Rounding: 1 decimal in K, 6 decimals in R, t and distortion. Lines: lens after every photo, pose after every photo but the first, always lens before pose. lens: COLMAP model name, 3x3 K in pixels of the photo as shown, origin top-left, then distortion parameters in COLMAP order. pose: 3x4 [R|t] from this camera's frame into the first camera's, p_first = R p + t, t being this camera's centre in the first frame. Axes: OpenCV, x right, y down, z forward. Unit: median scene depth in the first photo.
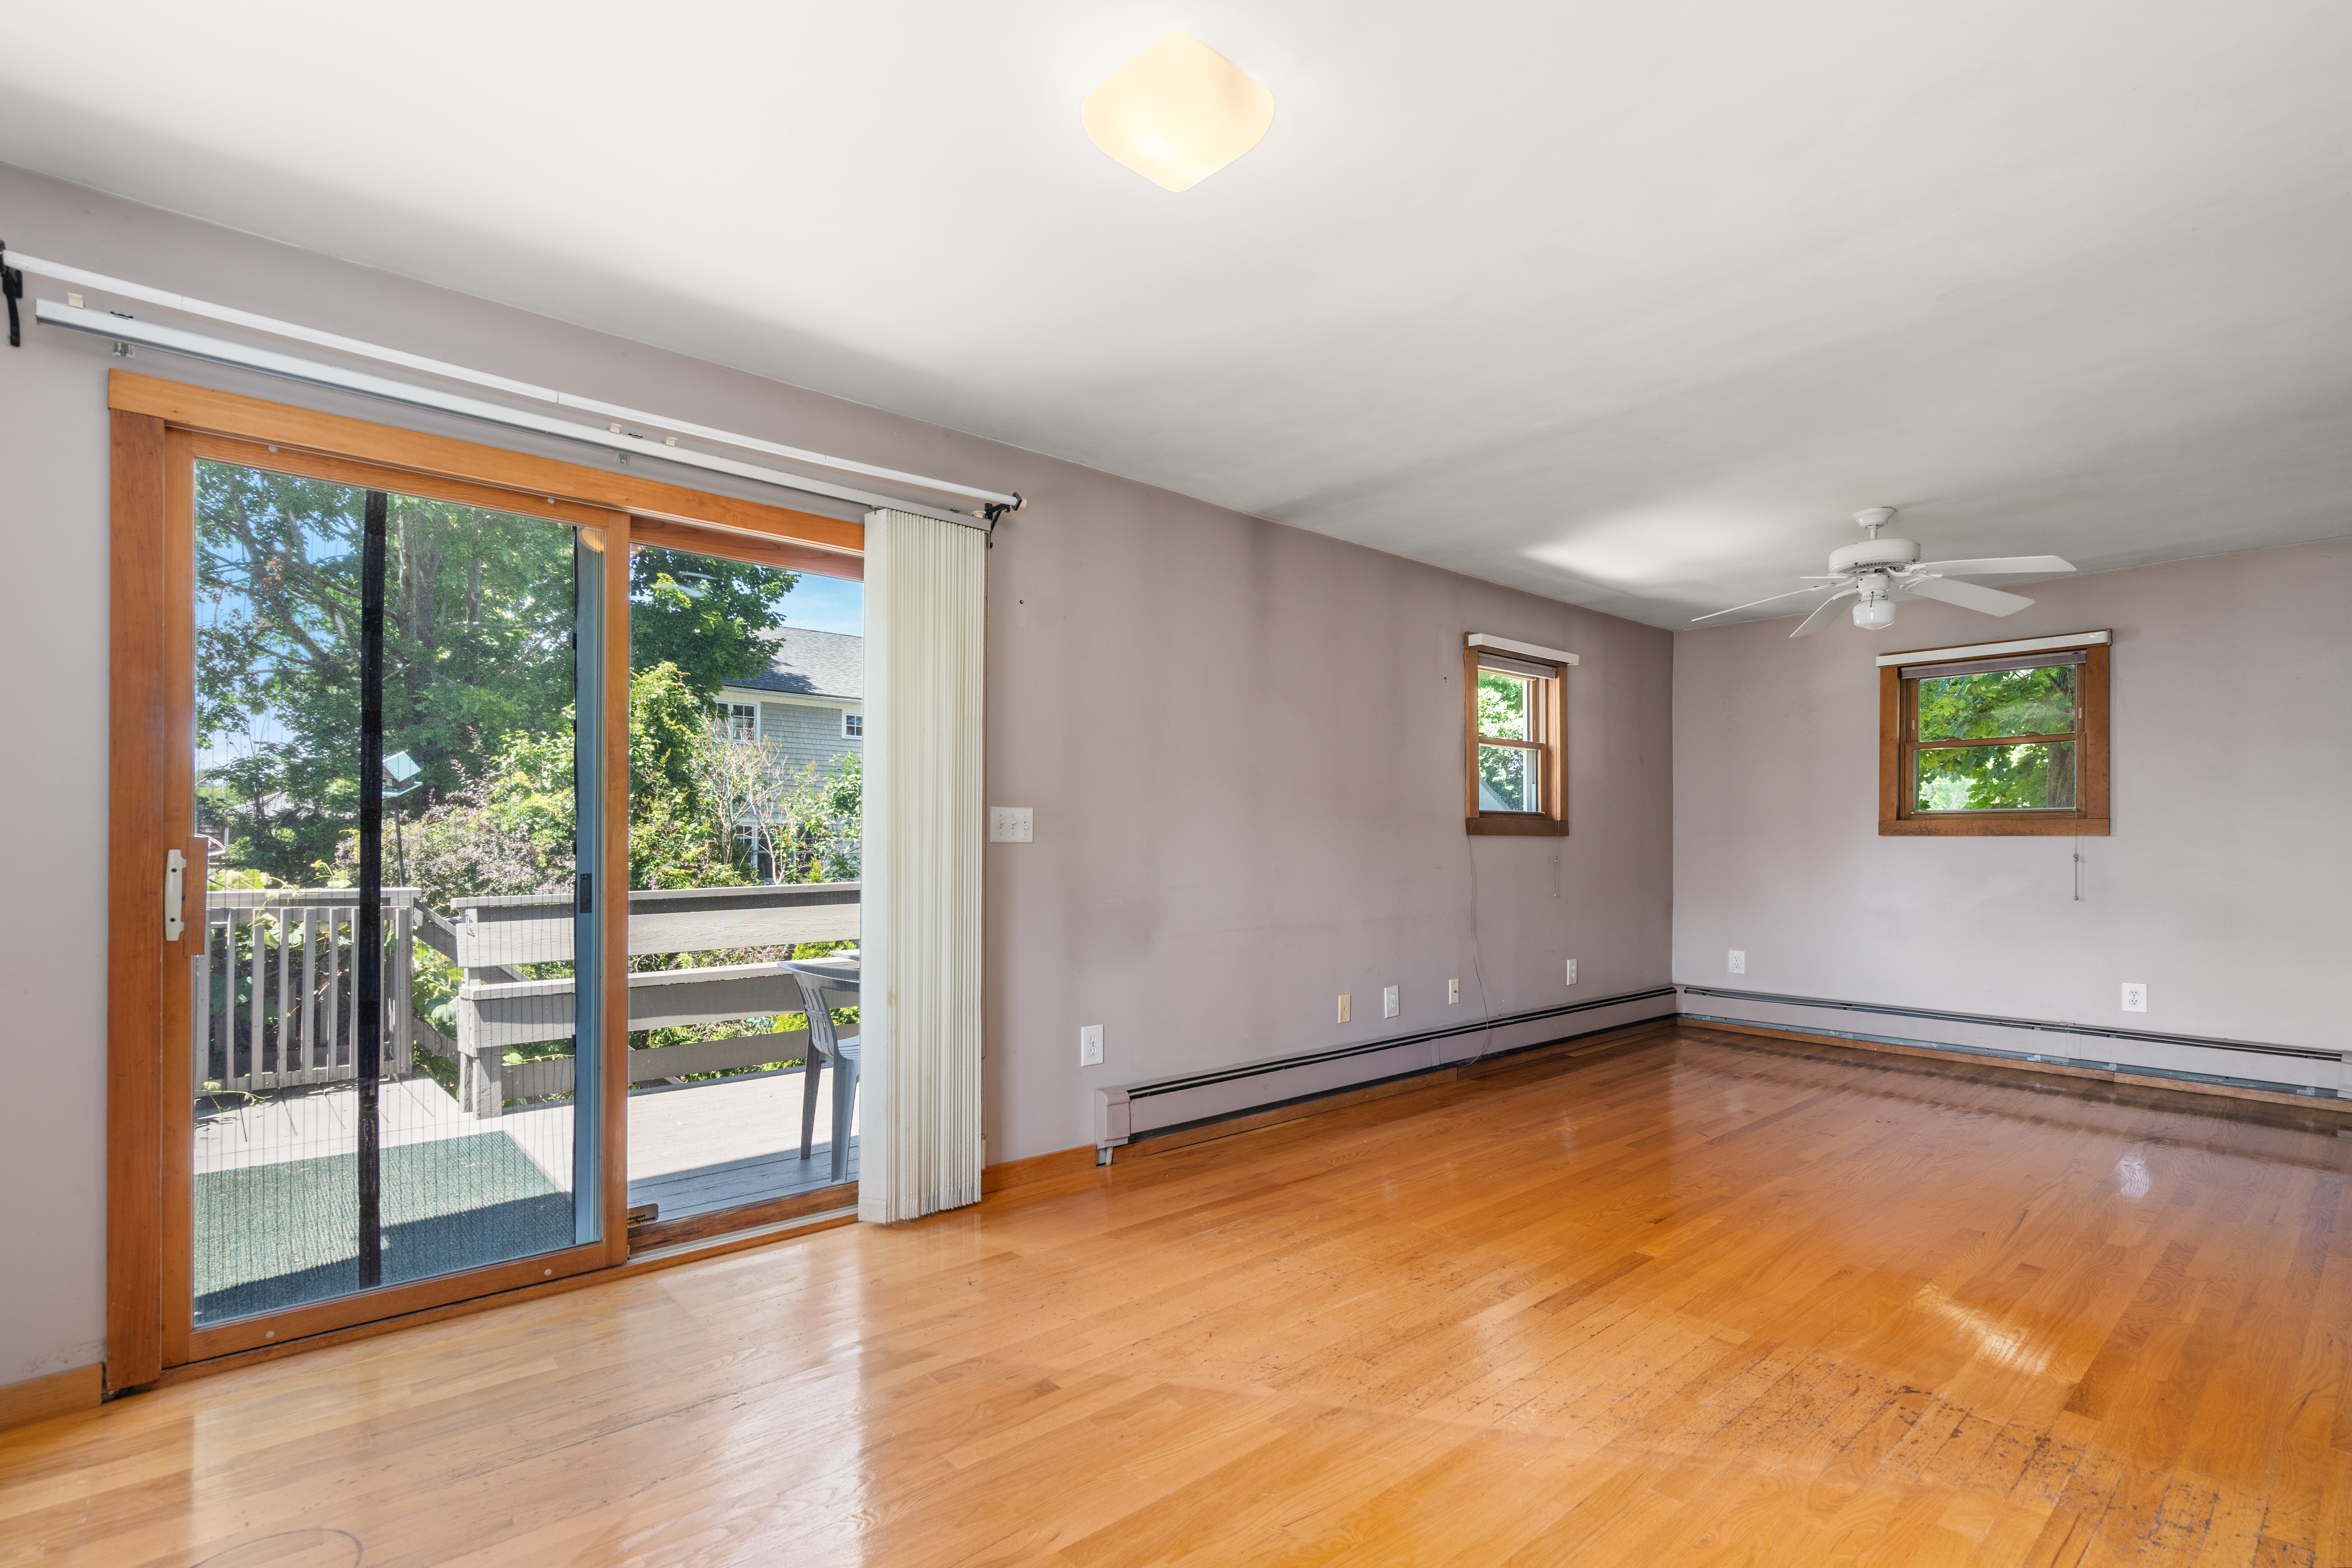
lens RADIAL K [[1073.7, 0, 1119.7], [0, 1073.7, 843.1], [0, 0, 1]] dist [-0.004622, 0.001007]
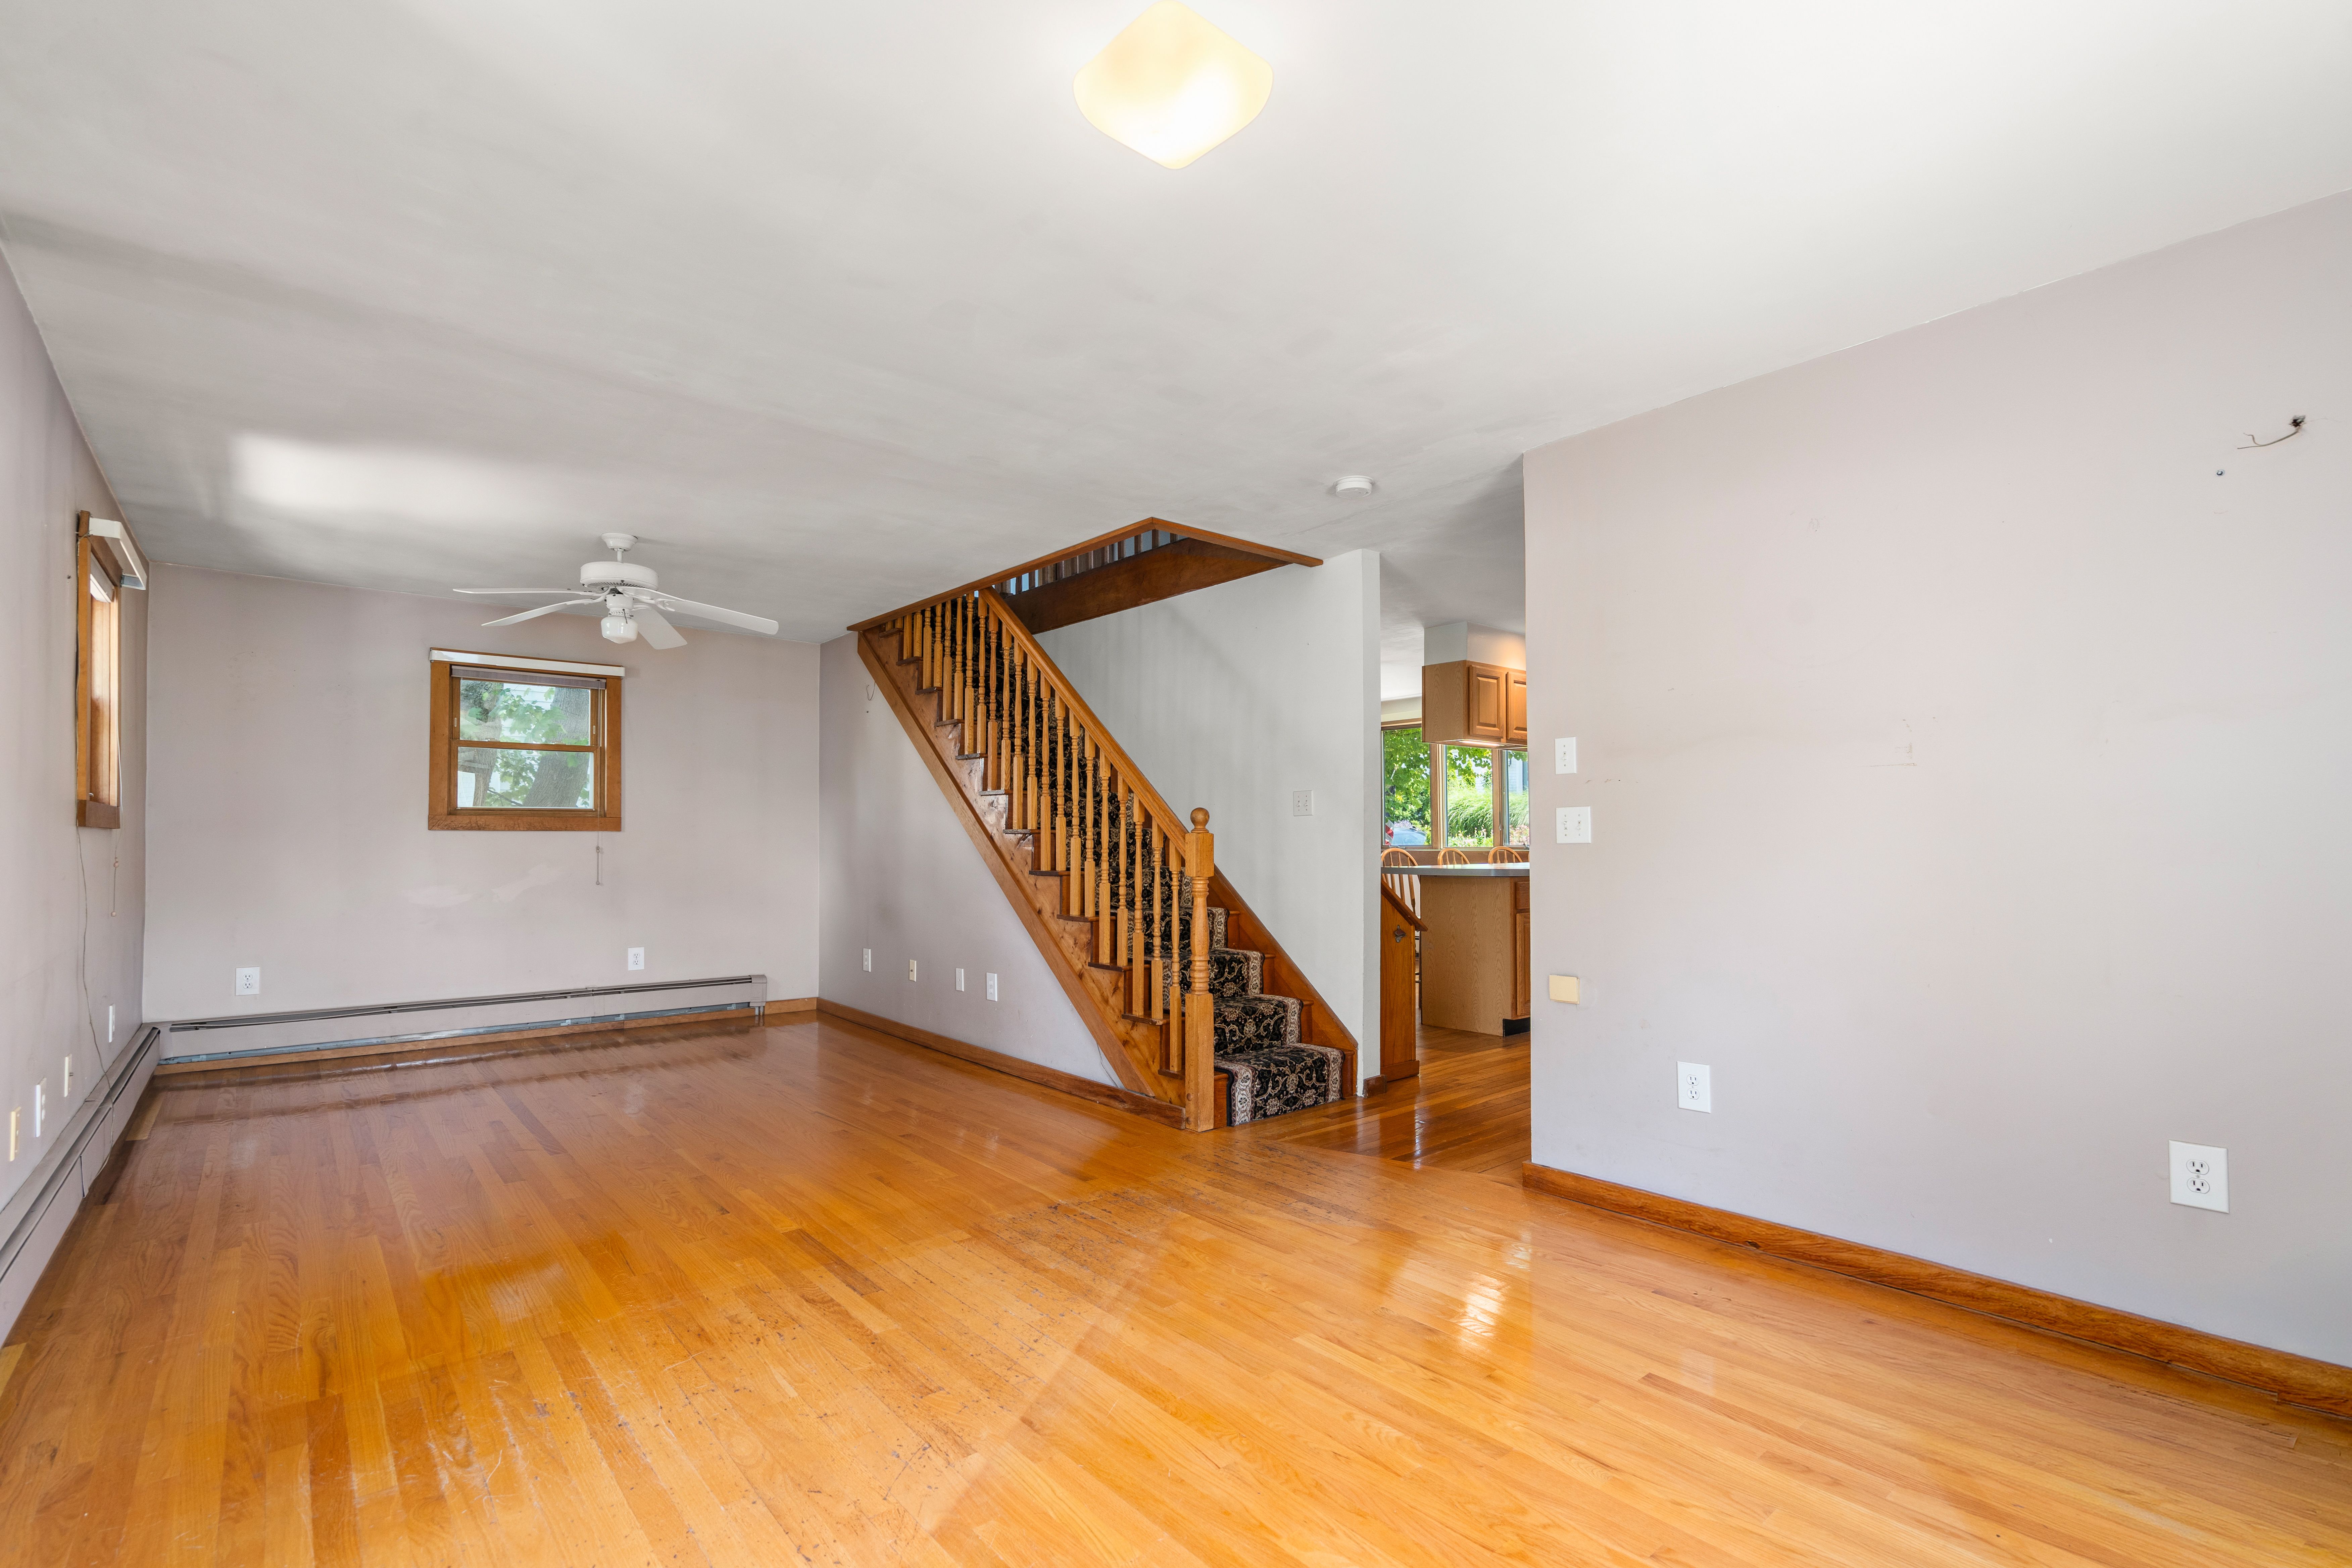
lens RADIAL K [[1073.7, 0, 1174.7], [0, 1073.7, 795.8], [0, 0, 1]] dist [-0.004622, 0.001007]
pose [[-0.000362, 0.037986, 0.999278, -0.490907], [0.001305, 0.999277, -0.037985, 0.000259], [-0.999999, 0.001290, -0.000411, 0.537897]]
